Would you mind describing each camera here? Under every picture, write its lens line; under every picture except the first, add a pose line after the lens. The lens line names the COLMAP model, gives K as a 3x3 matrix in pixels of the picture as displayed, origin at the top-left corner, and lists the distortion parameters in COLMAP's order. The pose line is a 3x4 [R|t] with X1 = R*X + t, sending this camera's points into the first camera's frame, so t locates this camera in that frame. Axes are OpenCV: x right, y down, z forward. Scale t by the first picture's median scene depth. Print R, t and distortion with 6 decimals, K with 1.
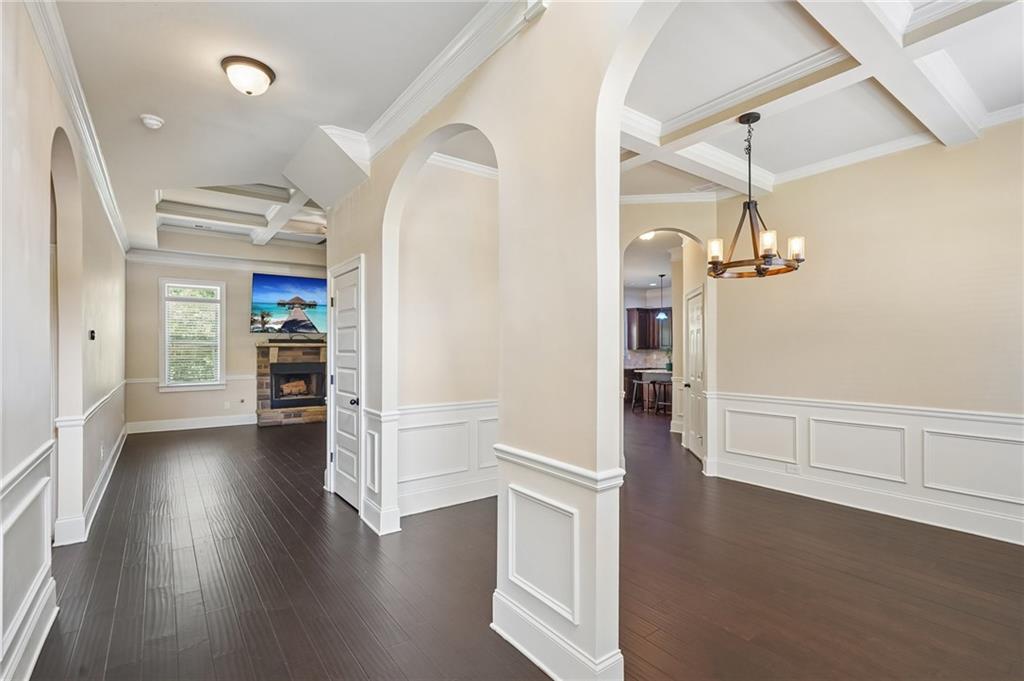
lens RADIAL K [[477.6, 0, 510.0], [0, 477.6, 347.8], [0, 0, 1]] dist [-0.000919, 0.000305]
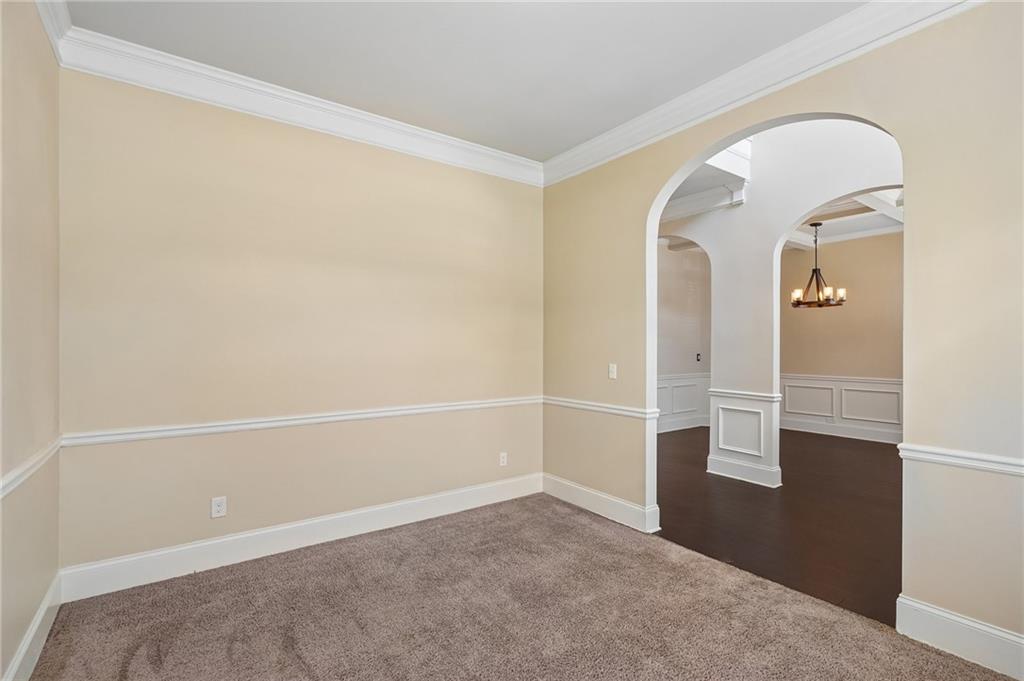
lens RADIAL K [[471.7, 0, 511.9], [0, 471.7, 350.4], [0, 0, 1]] dist [-0.001642, 0.000536]
pose [[0.999920, -0.001068, -0.012604, -0.242542], [0.001189, 0.999953, 0.009640, -0.000649], [0.012593, -0.009654, 0.999874, -0.316150]]
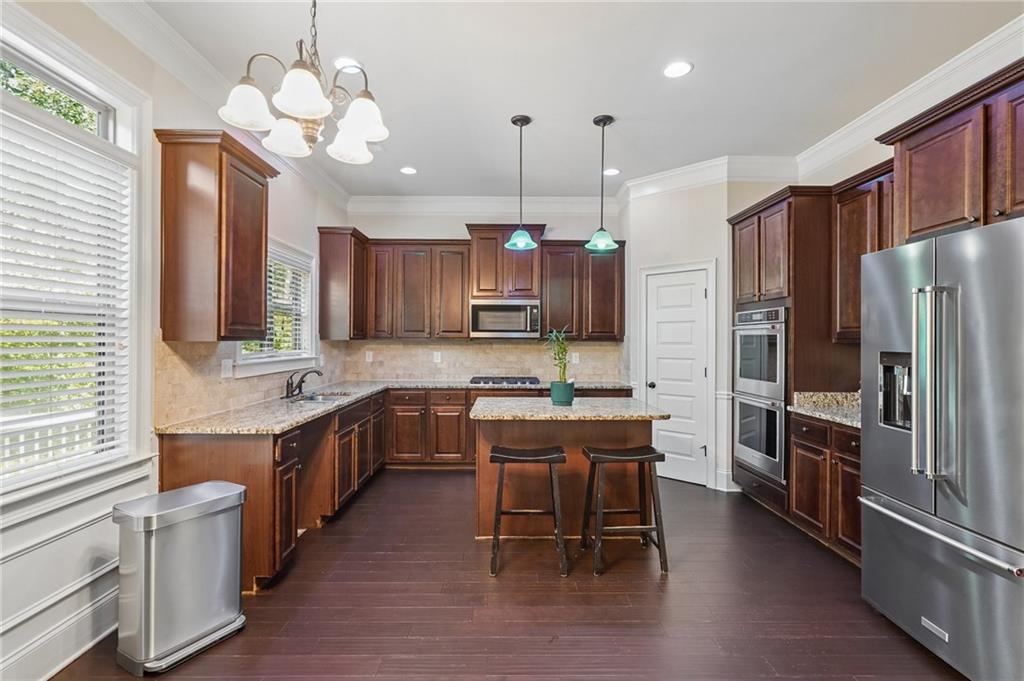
lens RADIAL K [[484.2, 0, 509.7], [0, 484.2, 340.3], [0, 0, 1]] dist [-0.002310, -0.000218]
pose [[0.584545, 0.006672, 0.811334, 0.047267], [-0.009770, 0.999952, -0.001184, 0.004556], [-0.811303, -0.007234, 0.584581, 0.977172]]
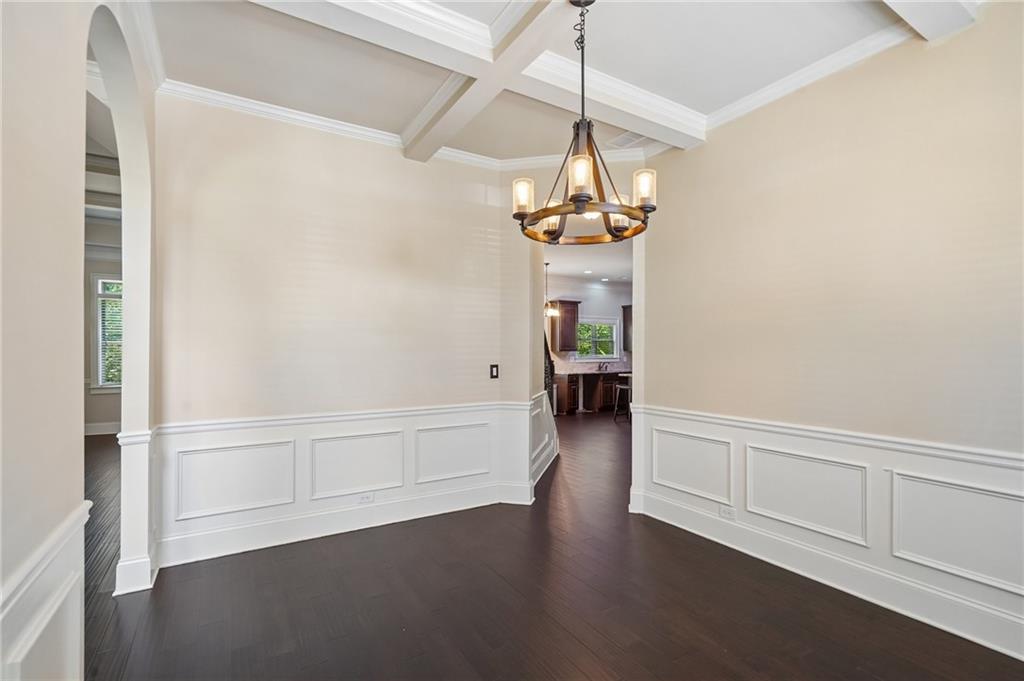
lens RADIAL K [[471.7, 0, 511.9], [0, 471.7, 350.4], [0, 0, 1]] dist [-0.001642, 0.000536]
pose [[0.996299, 0.003276, -0.085890, 0.164847], [-0.002991, 0.999990, 0.003442, 0.000754], [0.085900, -0.003172, 0.996299, 0.125133]]
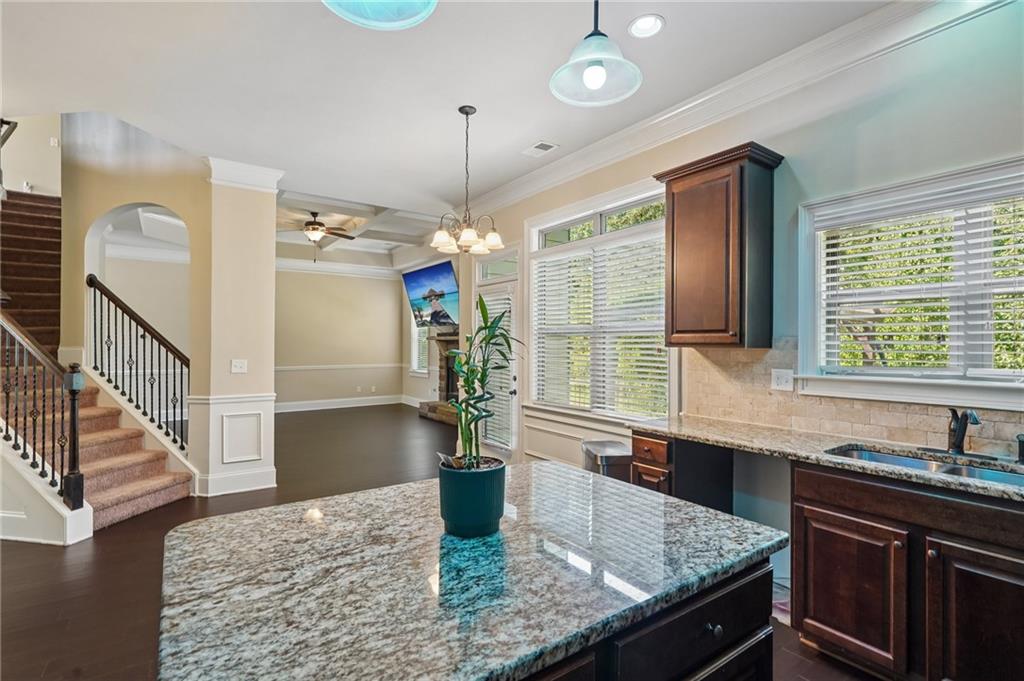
lens RADIAL K [[480.0, 0, 508.5], [0, 480.0, 343.1], [0, 0, 1]] dist [-0.001243, 0.000050]
pose [[-0.024679, 0.002330, -0.999693, 0.532366], [0.002157, 0.999995, 0.002277, 0.002146], [0.999693, -0.002100, -0.024683, 1.186557]]
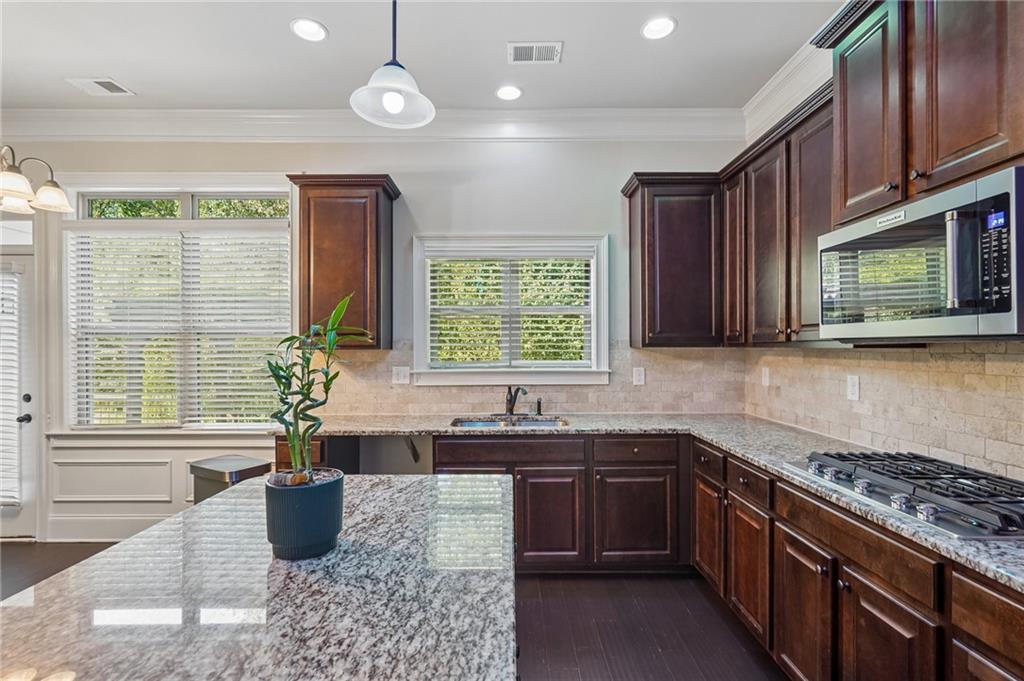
lens RADIAL K [[477.6, 0, 510.0], [0, 477.6, 347.8], [0, 0, 1]] dist [-0.000919, 0.000305]
pose [[0.803639, 0.002953, -0.595110, 0.511581], [0.002818, 0.999958, 0.008766, 0.002249], [0.595111, -0.008721, 0.803596, 1.103340]]
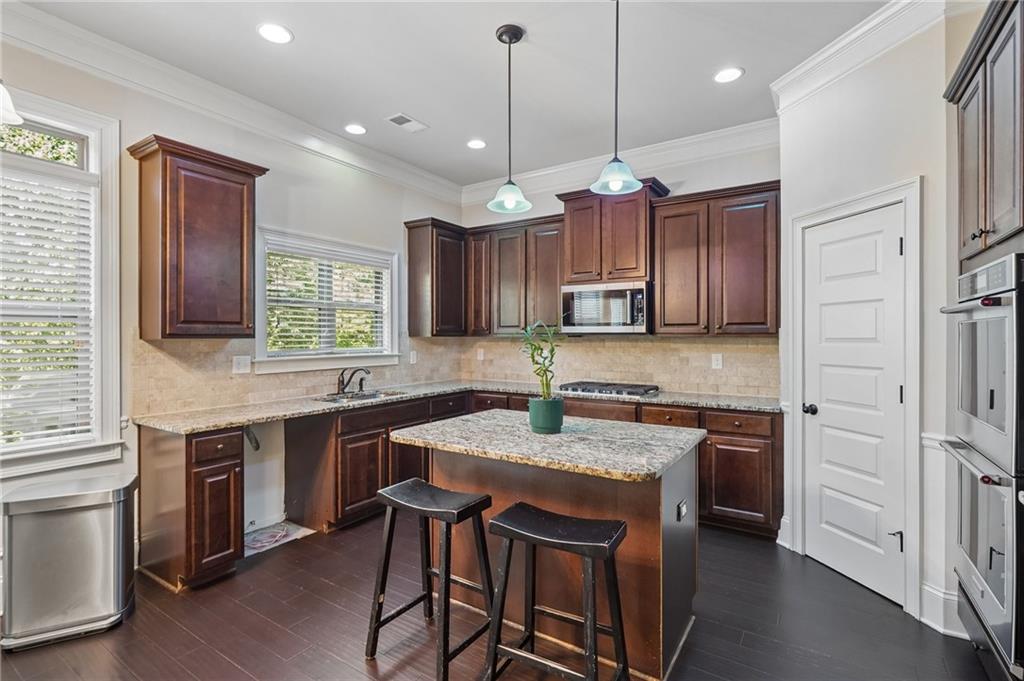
lens RADIAL K [[480.4, 0, 508.2], [0, 480.4, 336.2], [0, 0, 1]] dist [-0.002021, 0.000214]
pose [[0.937720, 0.003047, 0.347379, 0.281009], [-0.003917, 0.999991, 0.001802, 0.003337], [-0.347371, -0.003051, 0.937723, 0.931654]]
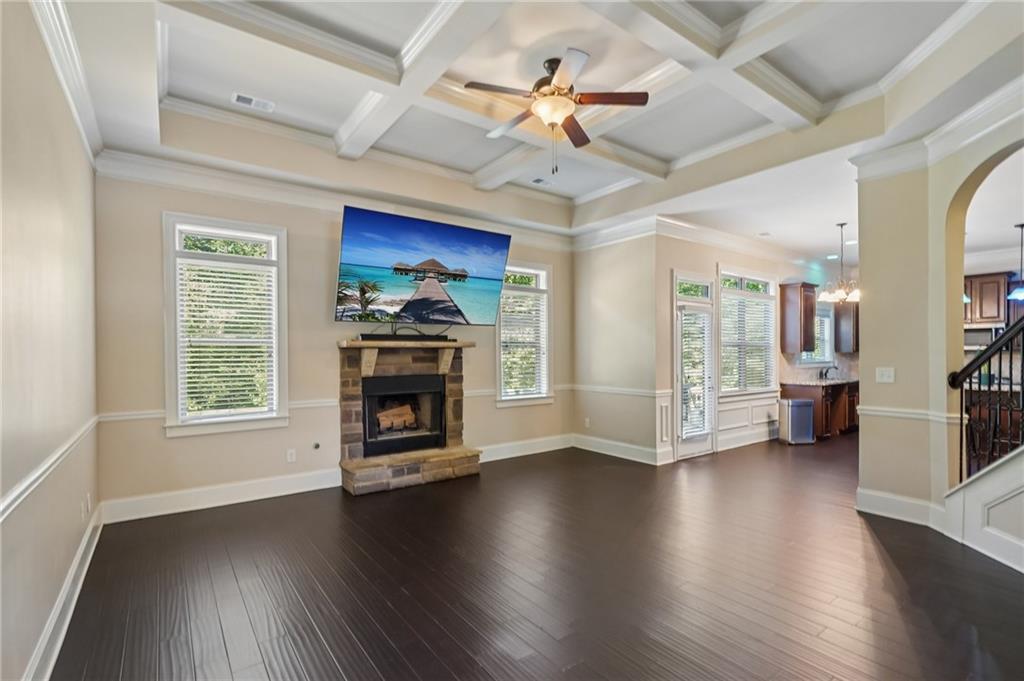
lens RADIAL K [[472.6, 0, 510.7], [0, 472.6, 357.8], [0, 0, 1]] dist [-0.000010, -0.000077]
pose [[0.999993, -0.001751, 0.003246, -0.337106], [0.001706, 0.999901, 0.013972, 0.002078], [-0.003270, -0.013967, 0.999897, 0.453322]]
